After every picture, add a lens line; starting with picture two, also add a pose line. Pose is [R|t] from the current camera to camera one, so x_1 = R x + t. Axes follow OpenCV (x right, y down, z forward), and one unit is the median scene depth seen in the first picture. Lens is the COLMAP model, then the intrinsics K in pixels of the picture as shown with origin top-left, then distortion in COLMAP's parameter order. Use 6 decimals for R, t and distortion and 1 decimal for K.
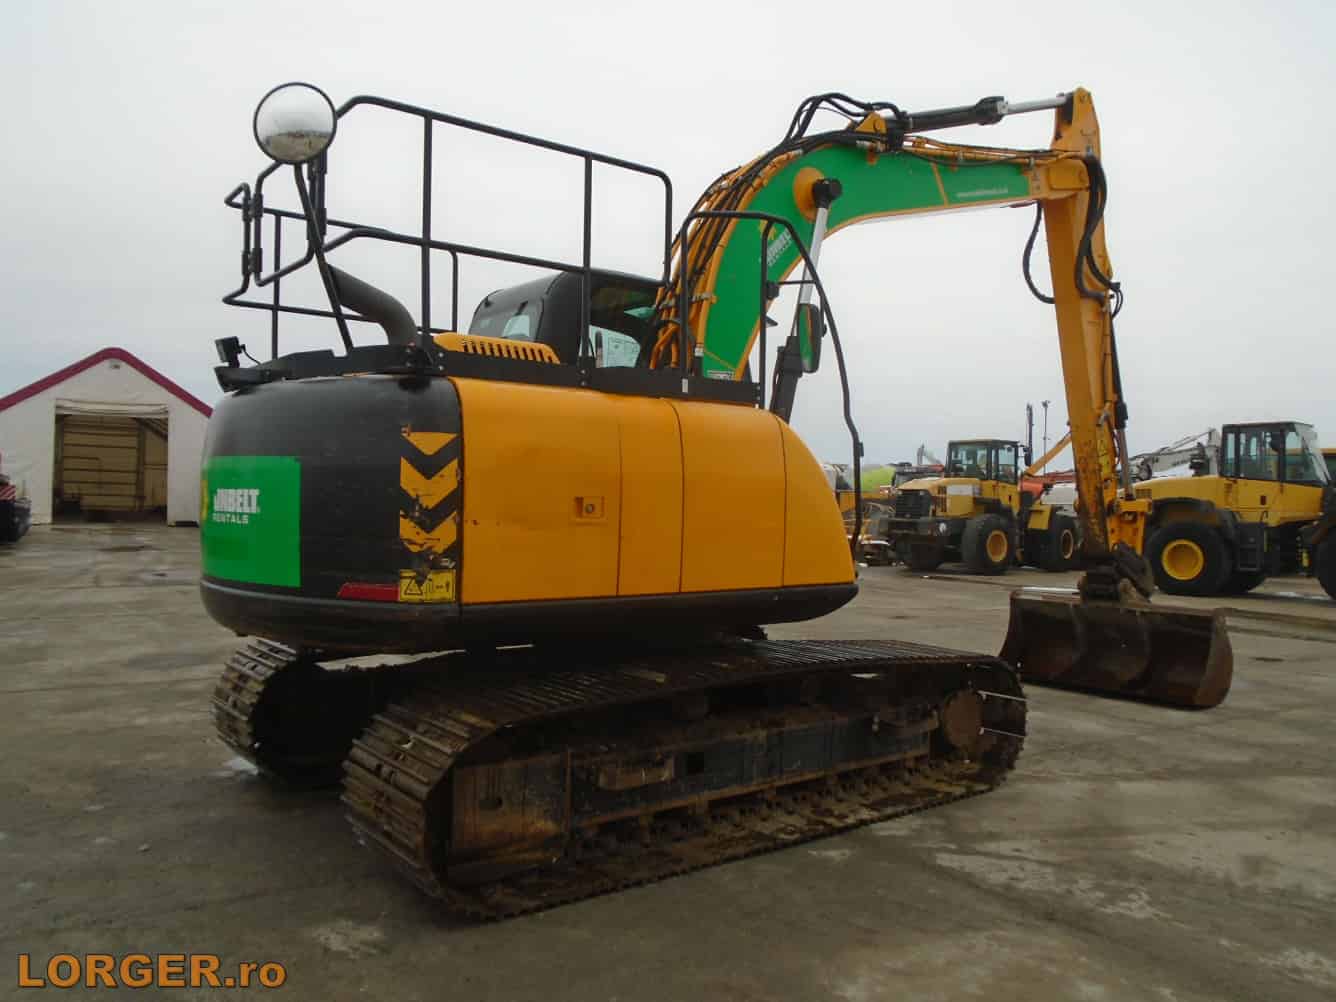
lens RADIAL K [[1026.2, 0, 665.2], [0, 1026.2, 497.1], [0, 0, 1]] dist [-0.002322, -0.002585]
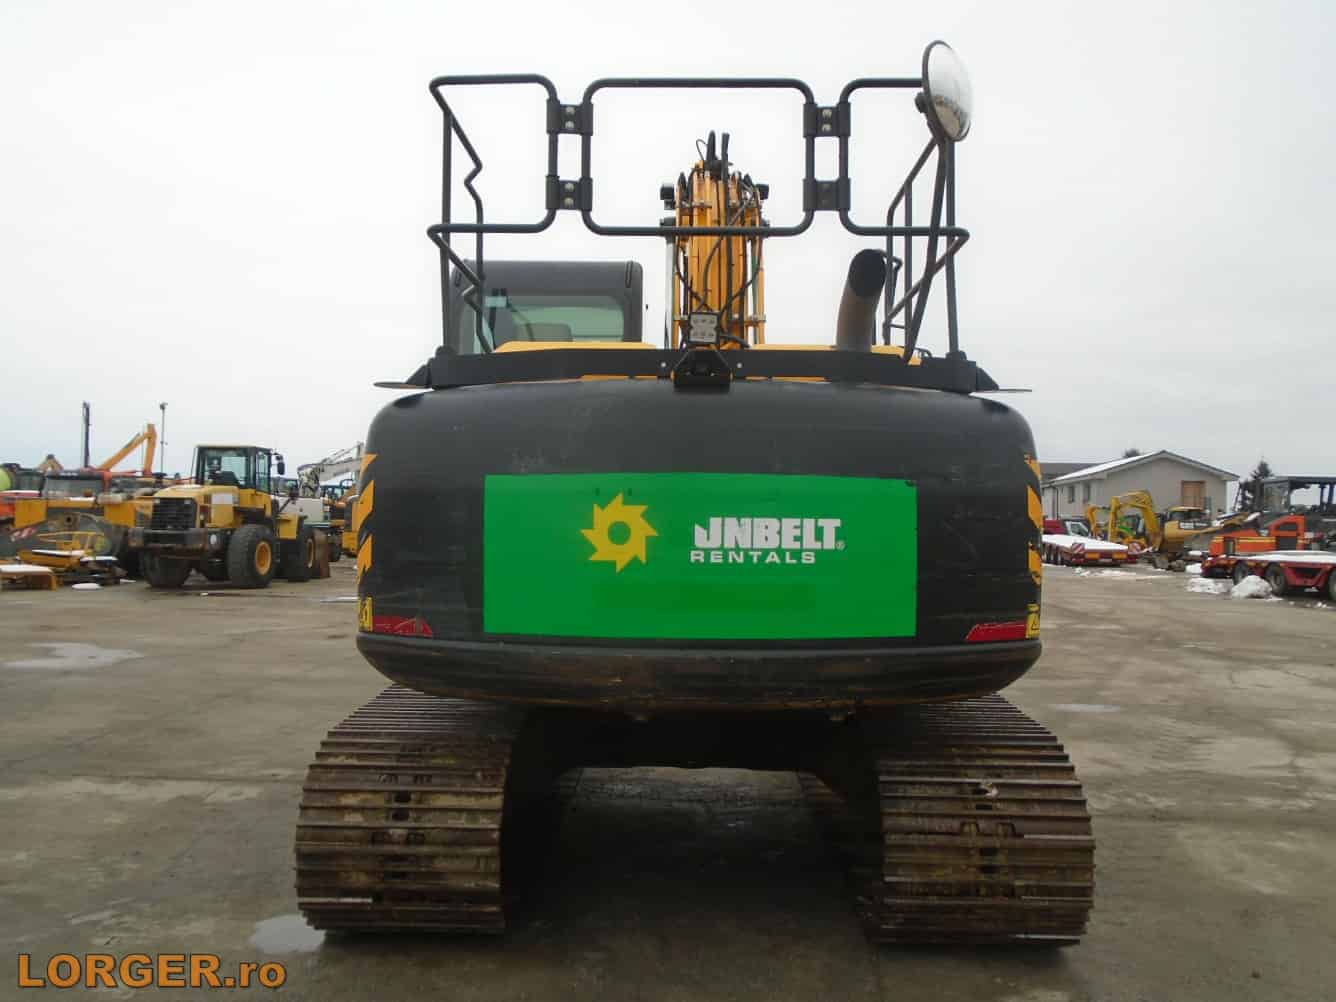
lens RADIAL K [[1026.2, 0, 665.2], [0, 1026.2, 497.1], [0, 0, 1]] dist [-0.002322, -0.002585]
pose [[0.632353, 0.008489, 0.774634, -0.182146], [-0.003987, 0.999962, -0.007703, -0.002971], [-0.774670, 0.001782, 0.632363, 0.100407]]
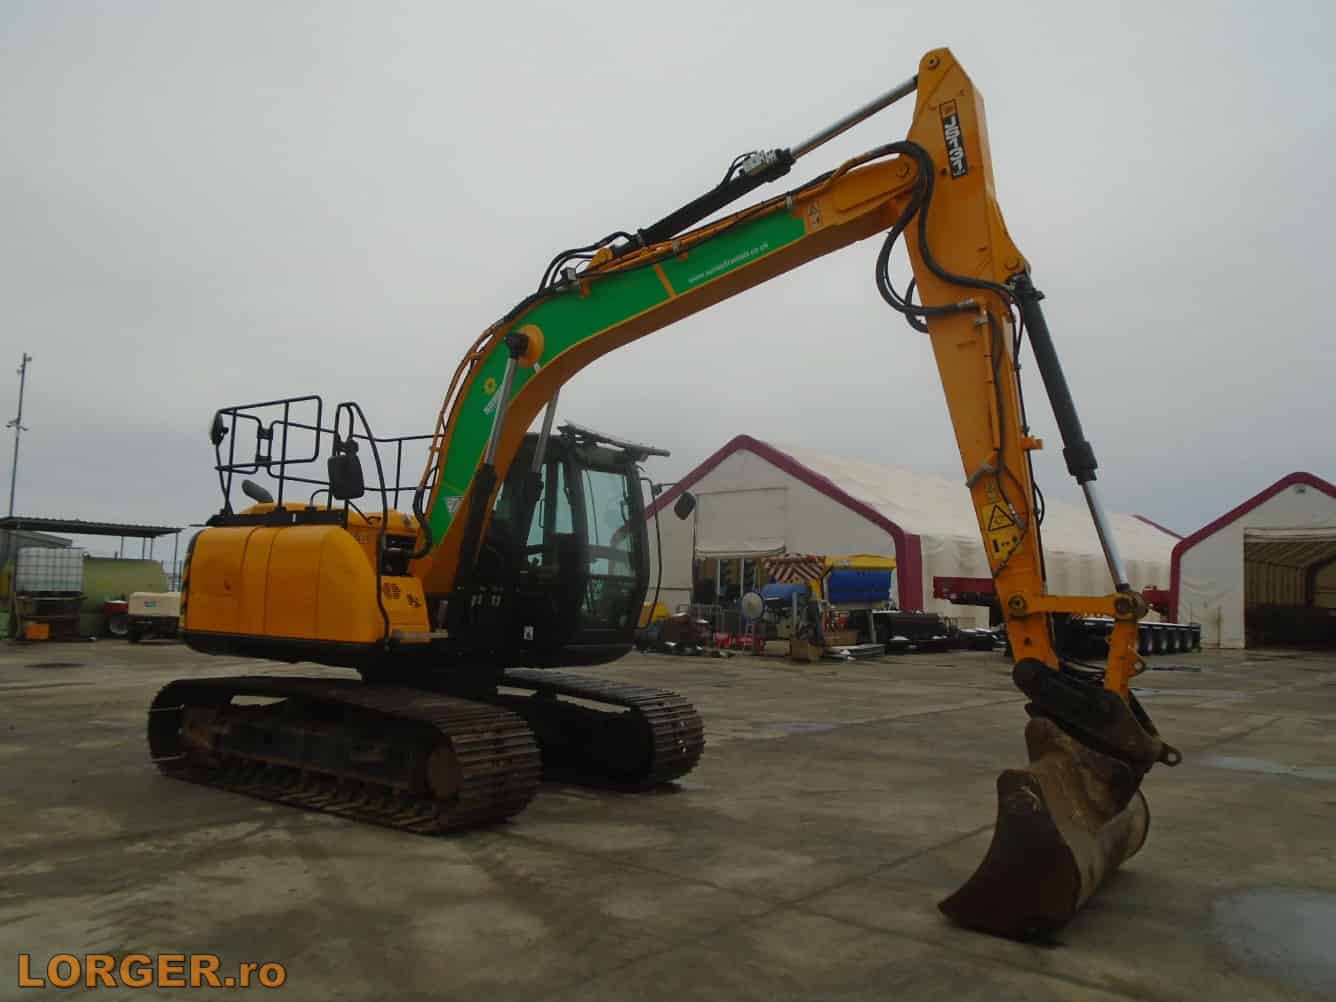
lens RADIAL K [[1026.2, 0, 665.2], [0, 1026.2, 497.1], [0, 0, 1]] dist [-0.002322, -0.002585]
pose [[0.305212, -0.102837, -0.946715, 1.345269], [-0.021586, 0.993149, -0.114840, 0.030910], [0.952040, 0.055486, 0.300901, 0.776461]]
